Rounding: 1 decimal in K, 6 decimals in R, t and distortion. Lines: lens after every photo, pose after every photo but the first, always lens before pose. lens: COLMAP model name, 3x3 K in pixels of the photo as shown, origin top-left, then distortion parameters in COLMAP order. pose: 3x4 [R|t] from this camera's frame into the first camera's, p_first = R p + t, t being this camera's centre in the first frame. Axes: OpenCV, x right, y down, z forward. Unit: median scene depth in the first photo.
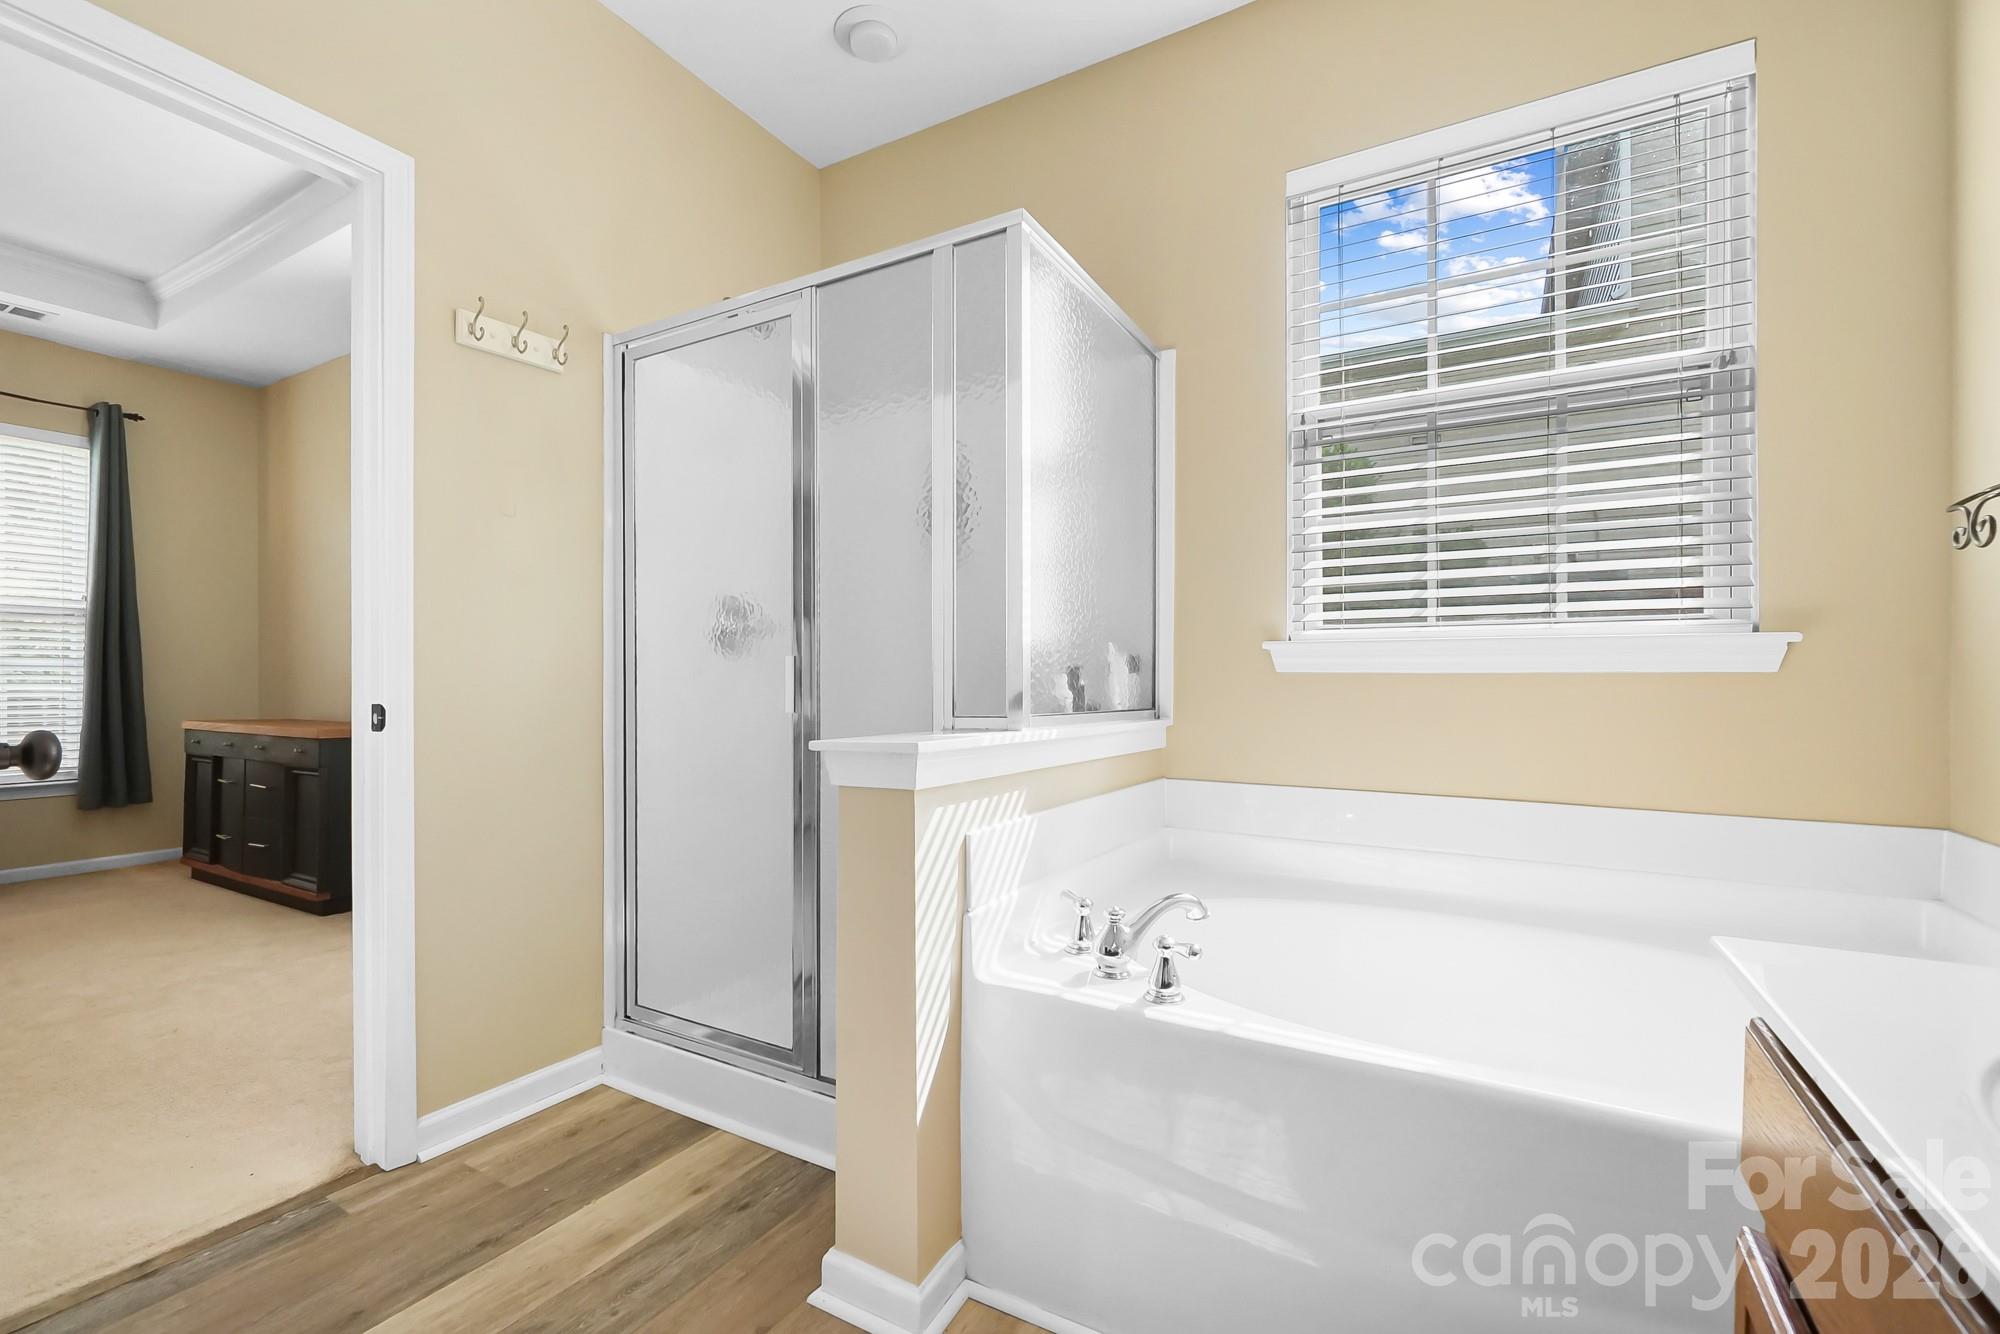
lens RADIAL K [[875.8, 0, 981.8], [0, 875.8, 685.1], [0, 0, 1]] dist [-0.000679, -0.000680]
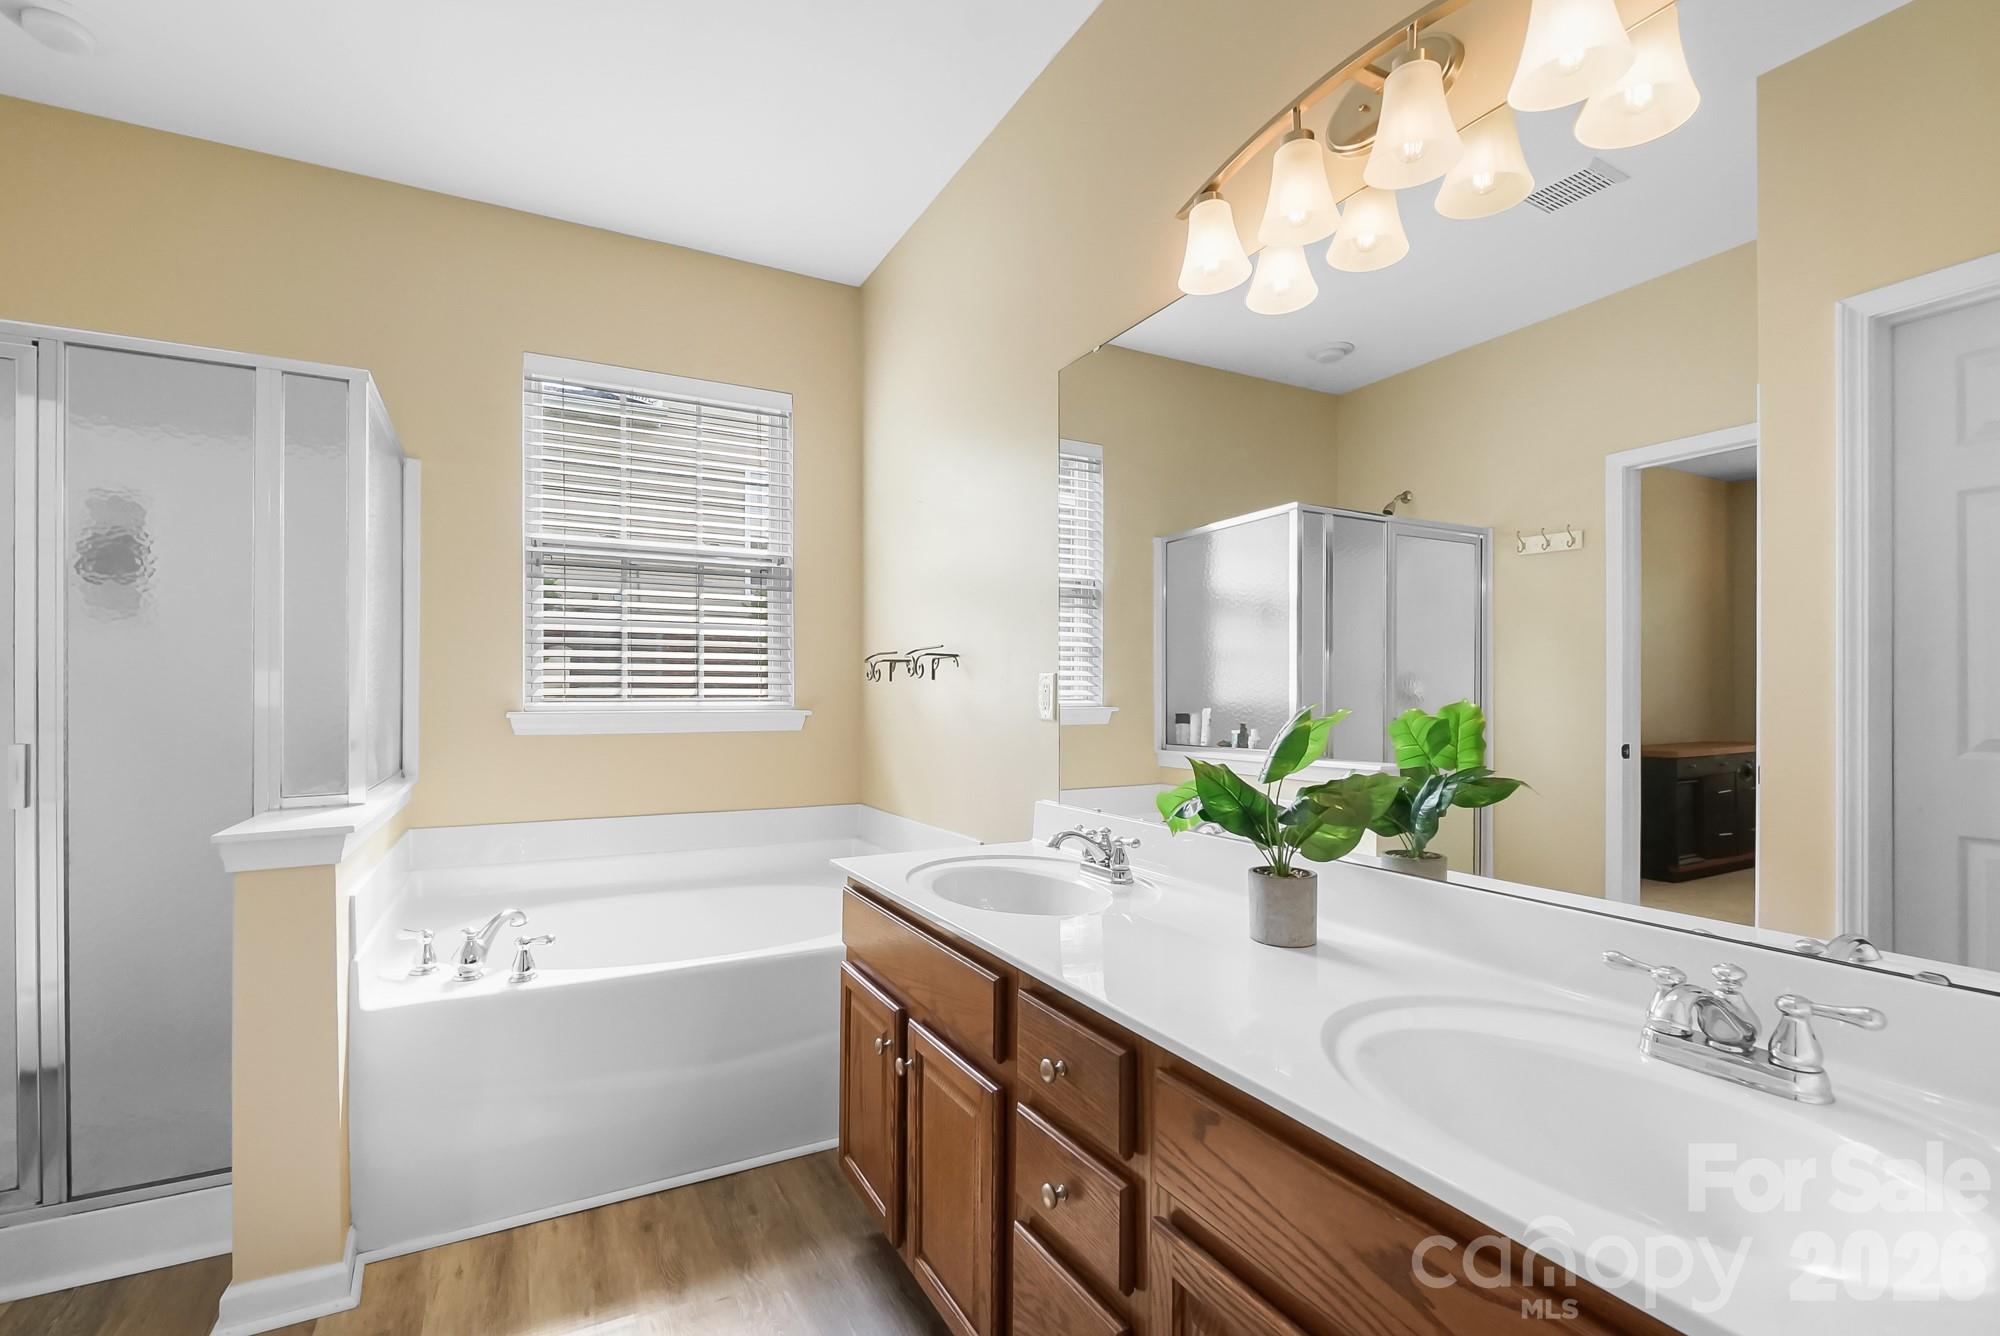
lens RADIAL K [[875.8, 0, 981.8], [0, 875.8, 686.1], [0, 0, 1]] dist [-0.000679, -0.000680]
pose [[0.519209, 0.010000, 0.854589, -0.511936], [0.002322, 0.999911, -0.013111, -0.085729], [-0.854644, 0.008792, 0.519139, -0.327673]]
